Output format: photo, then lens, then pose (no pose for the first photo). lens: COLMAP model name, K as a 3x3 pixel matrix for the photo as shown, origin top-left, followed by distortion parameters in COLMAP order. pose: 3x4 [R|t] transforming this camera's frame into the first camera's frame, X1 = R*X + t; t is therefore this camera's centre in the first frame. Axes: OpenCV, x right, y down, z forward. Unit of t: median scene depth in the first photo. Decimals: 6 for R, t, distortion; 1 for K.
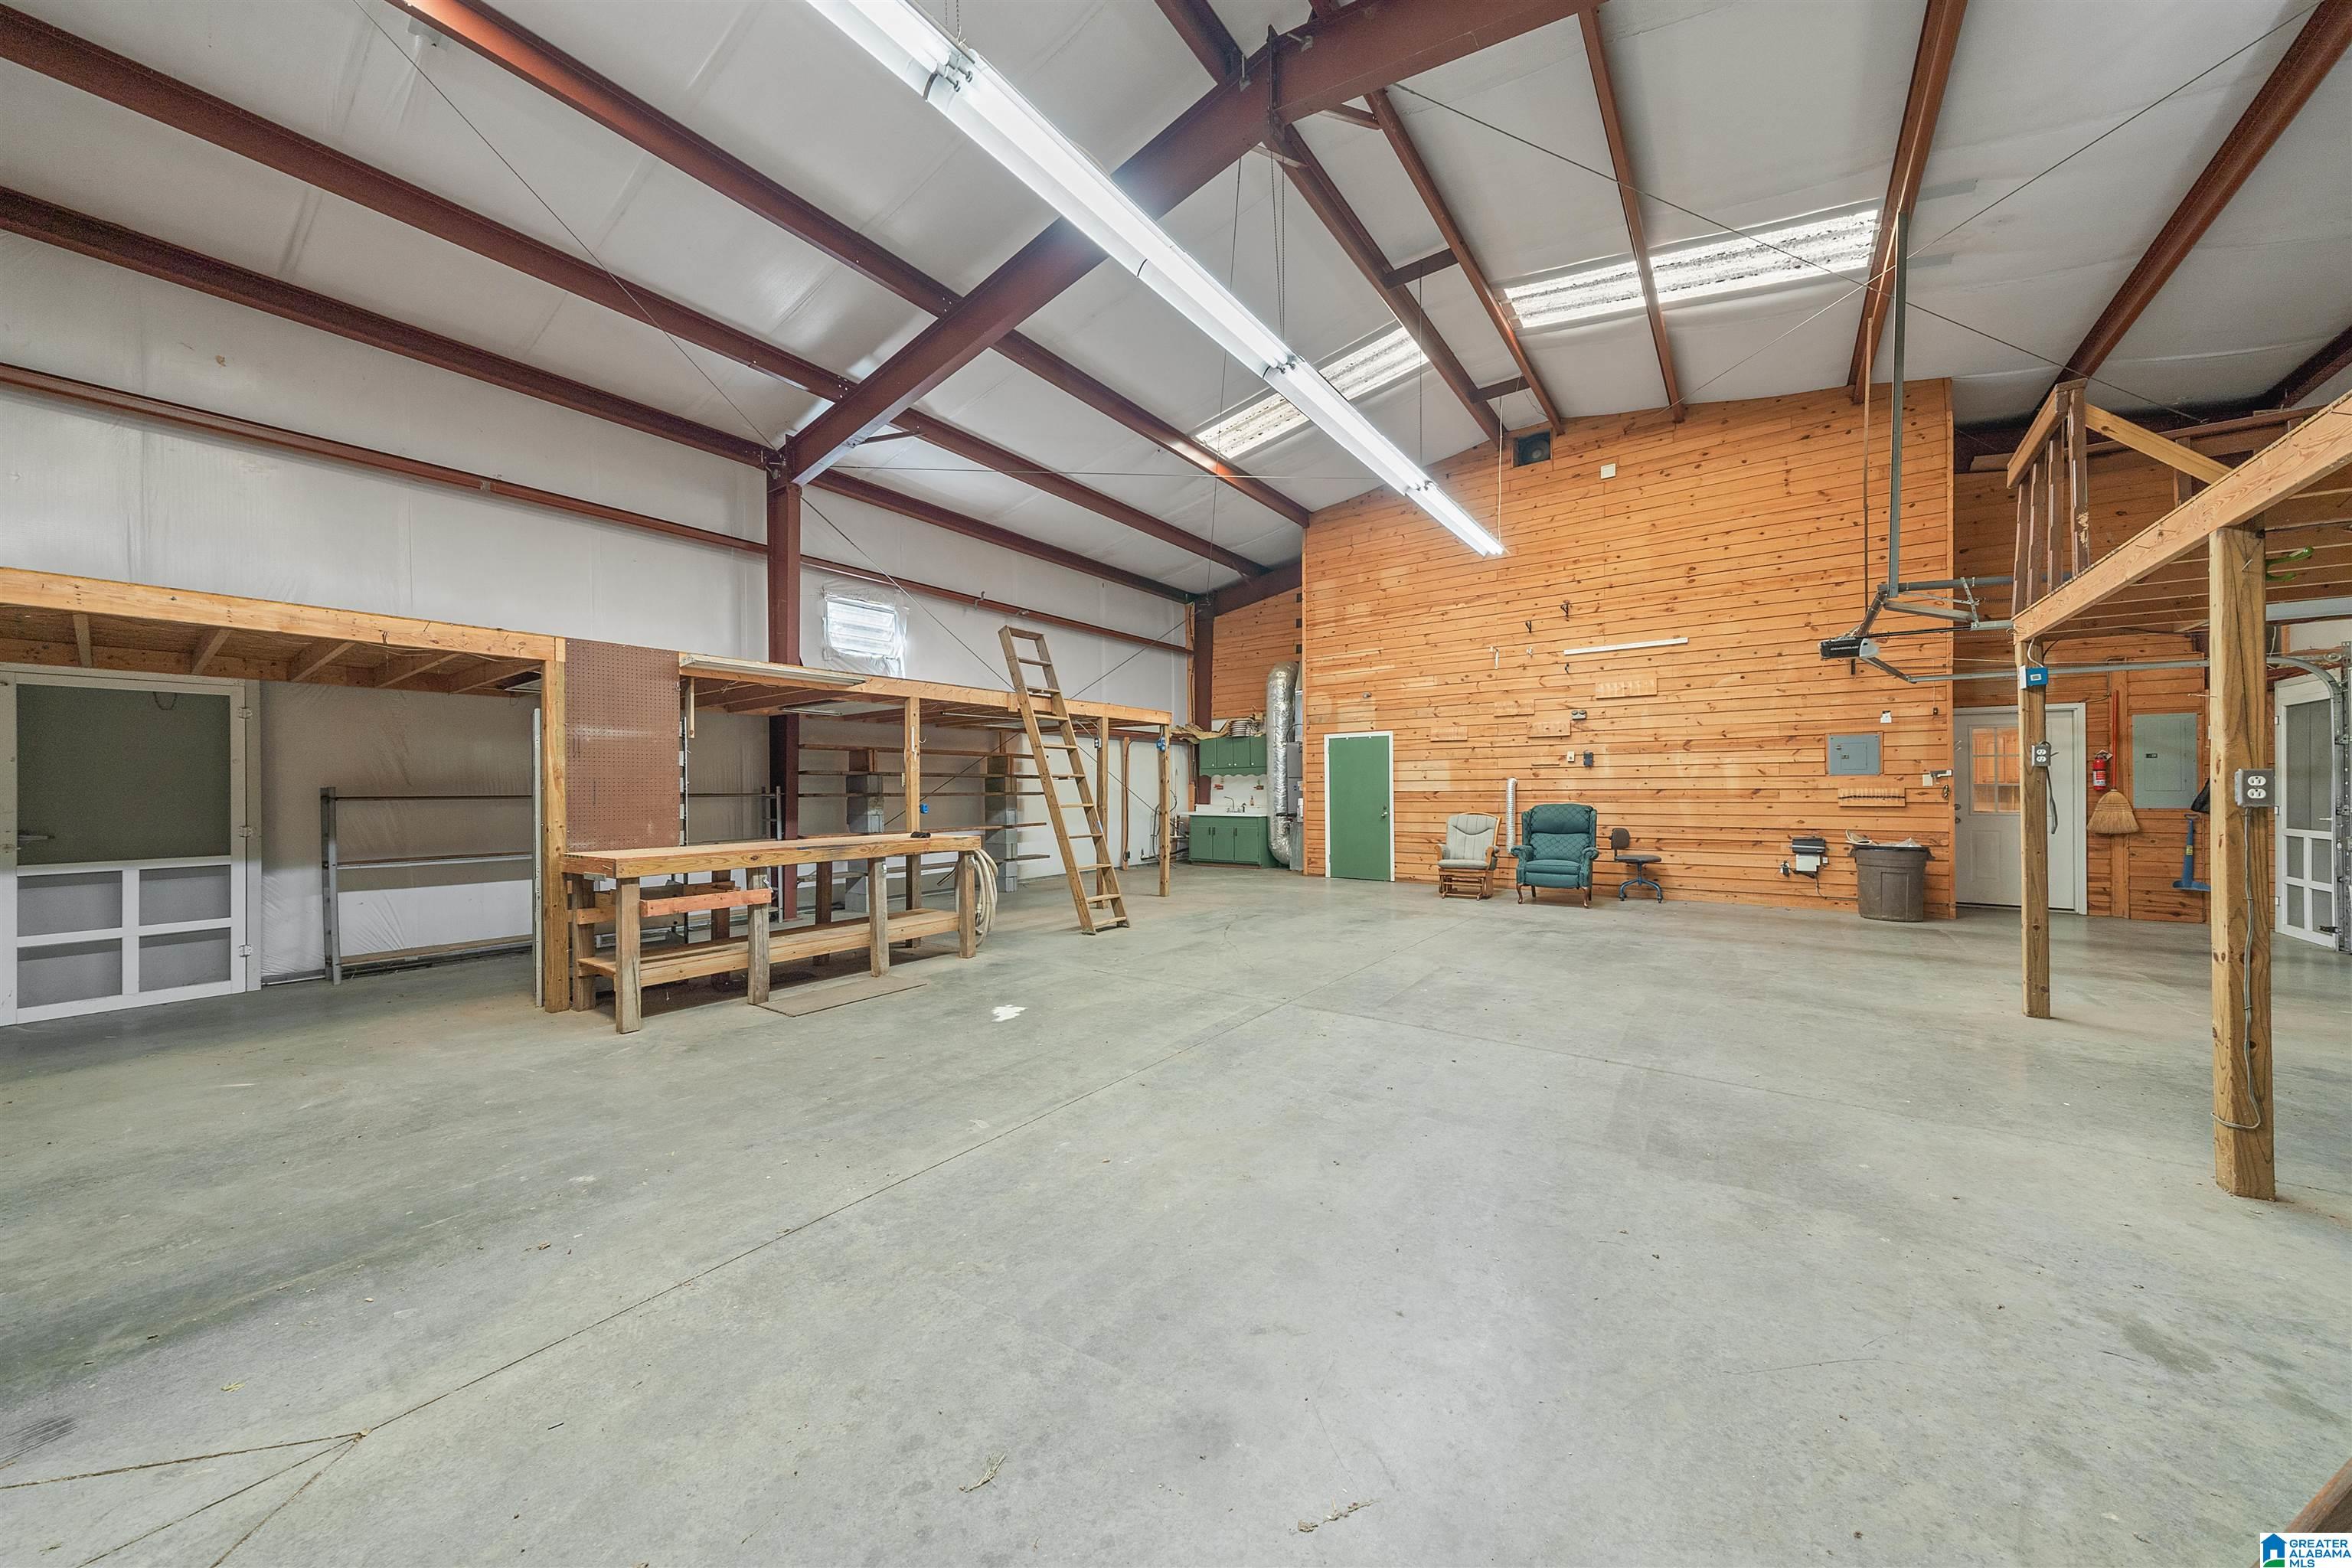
lens RADIAL K [[798.1, 0, 1189.6], [0, 798.1, 786.2], [0, 0, 1]] dist [0.010628, -0.001872]
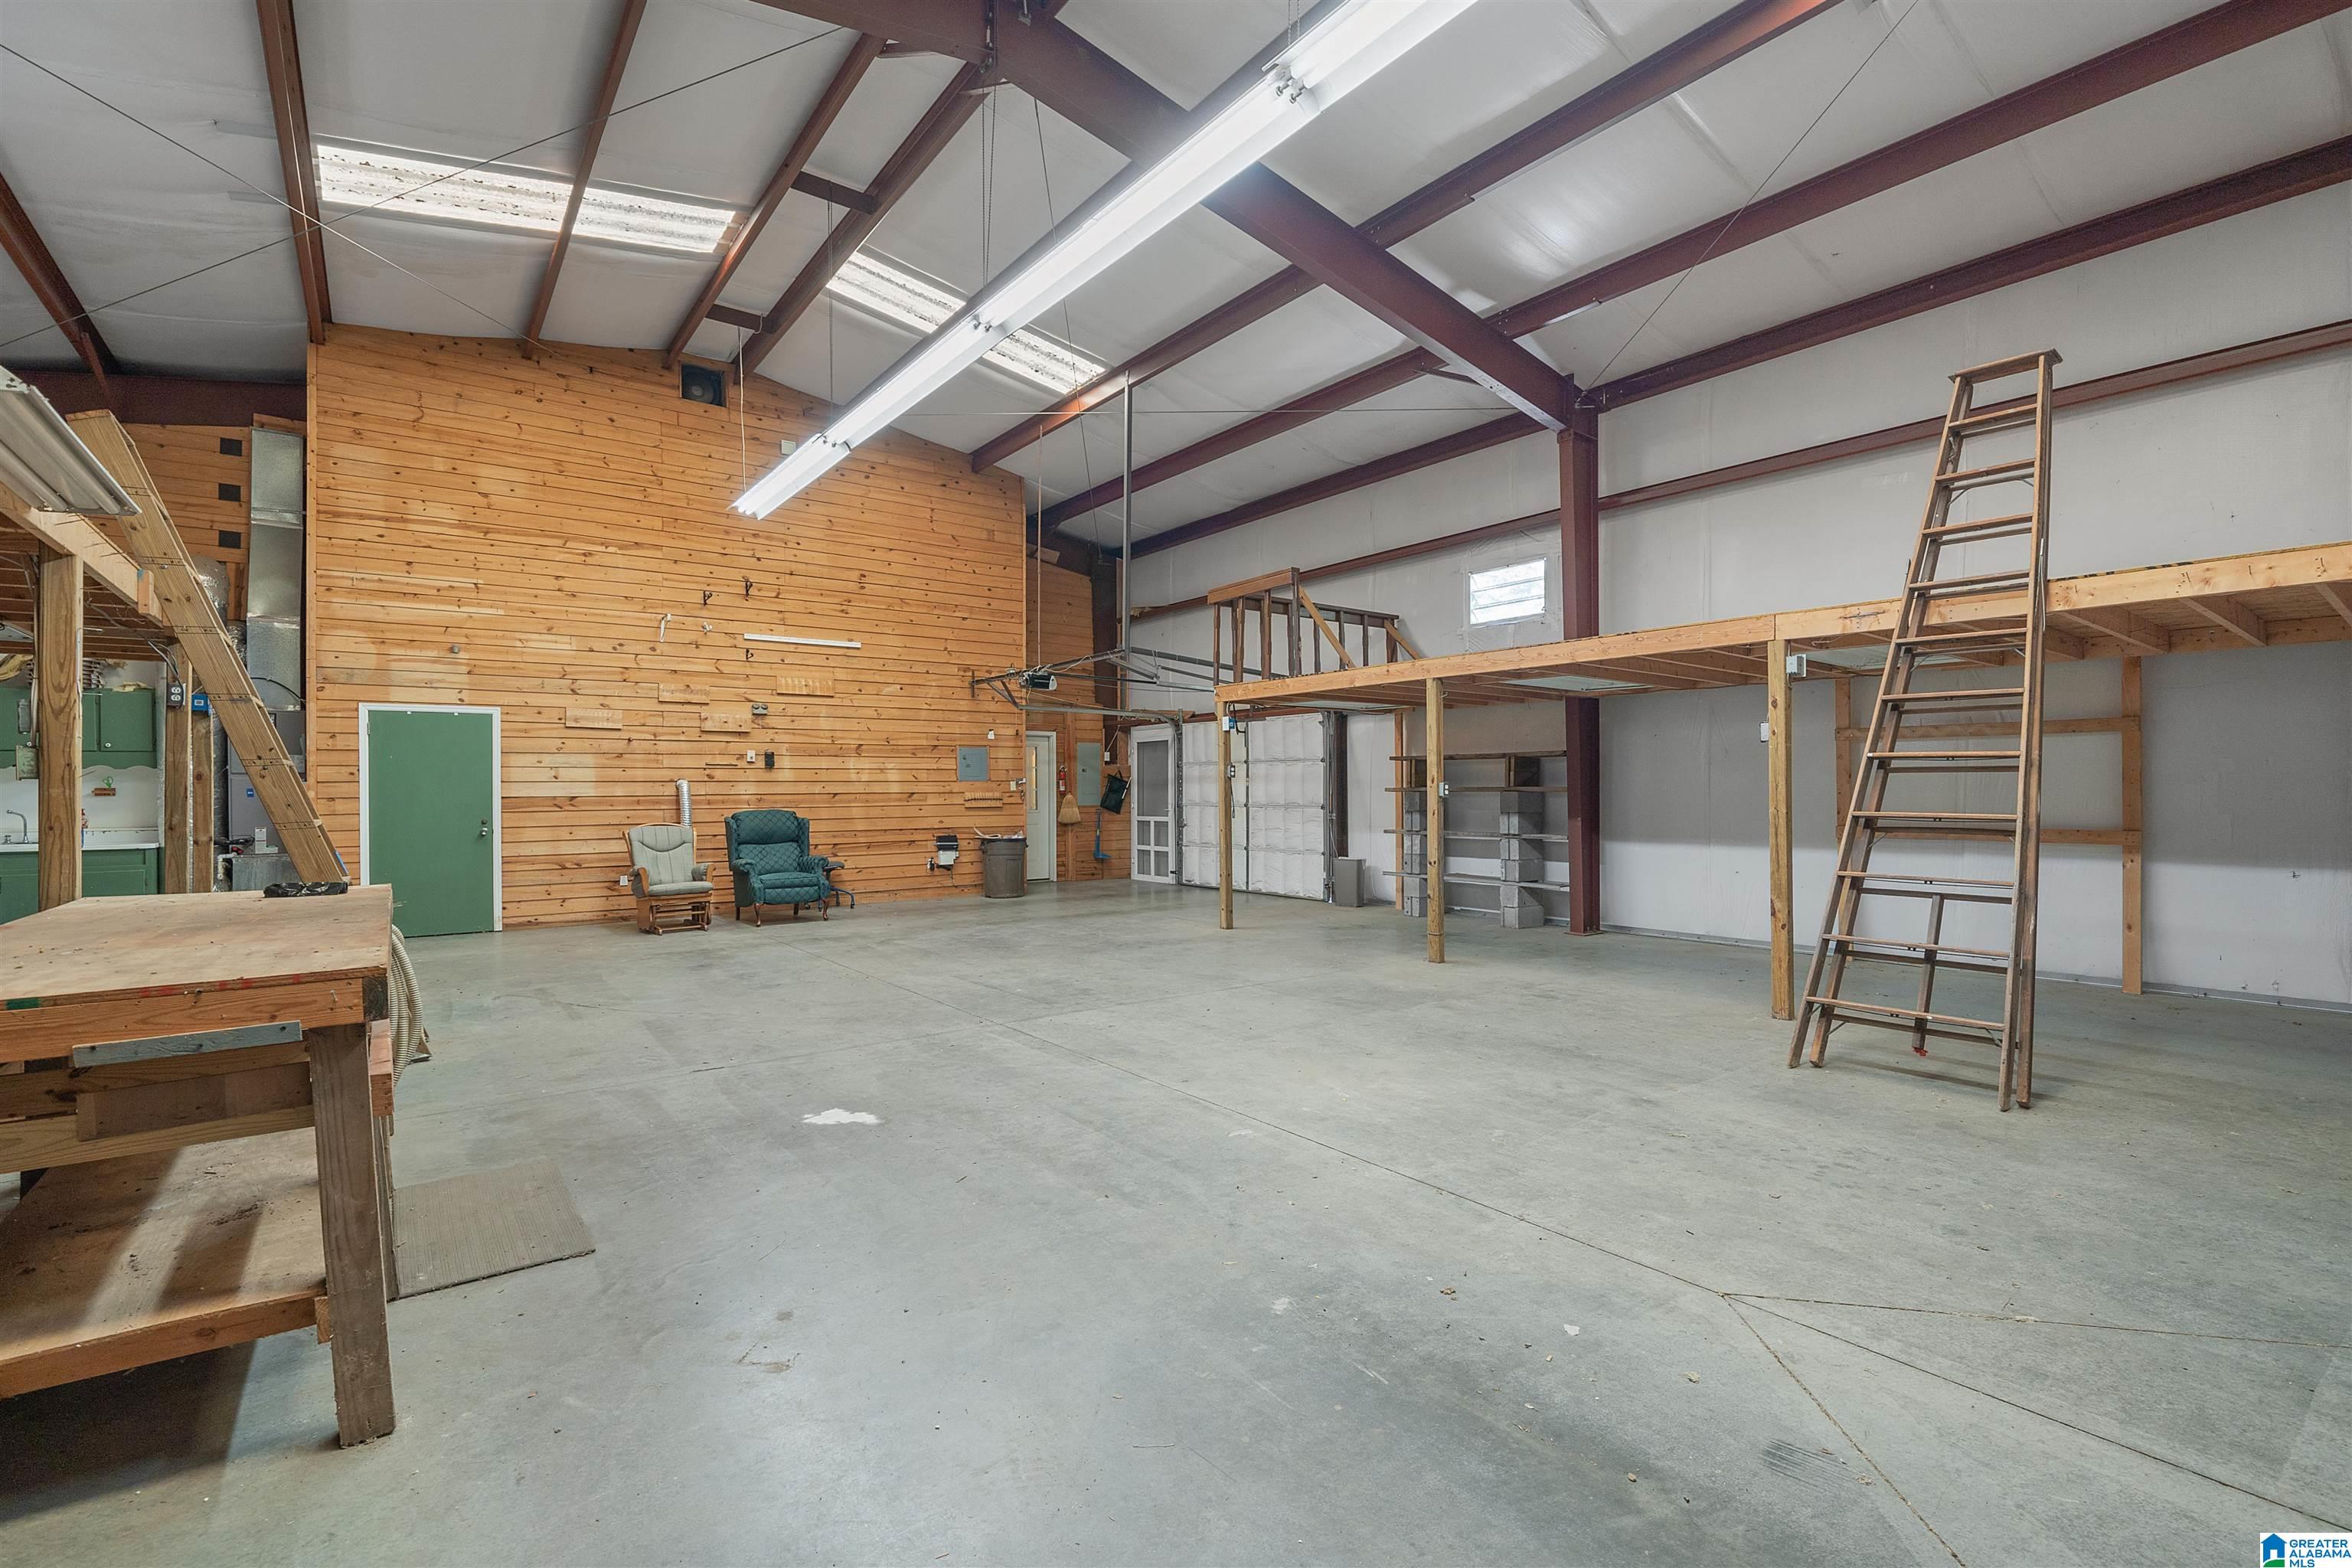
lens RADIAL K [[1033.2, 0, 1177.6], [0, 1033.2, 776.4], [0, 0, 1]] dist [0.009046, 0.001106]
pose [[0.293420, 0.015372, 0.955860, -0.563492], [-0.000772, 0.999874, -0.015843, 0.003370], [-0.955983, 0.003911, 0.293395, 0.265125]]
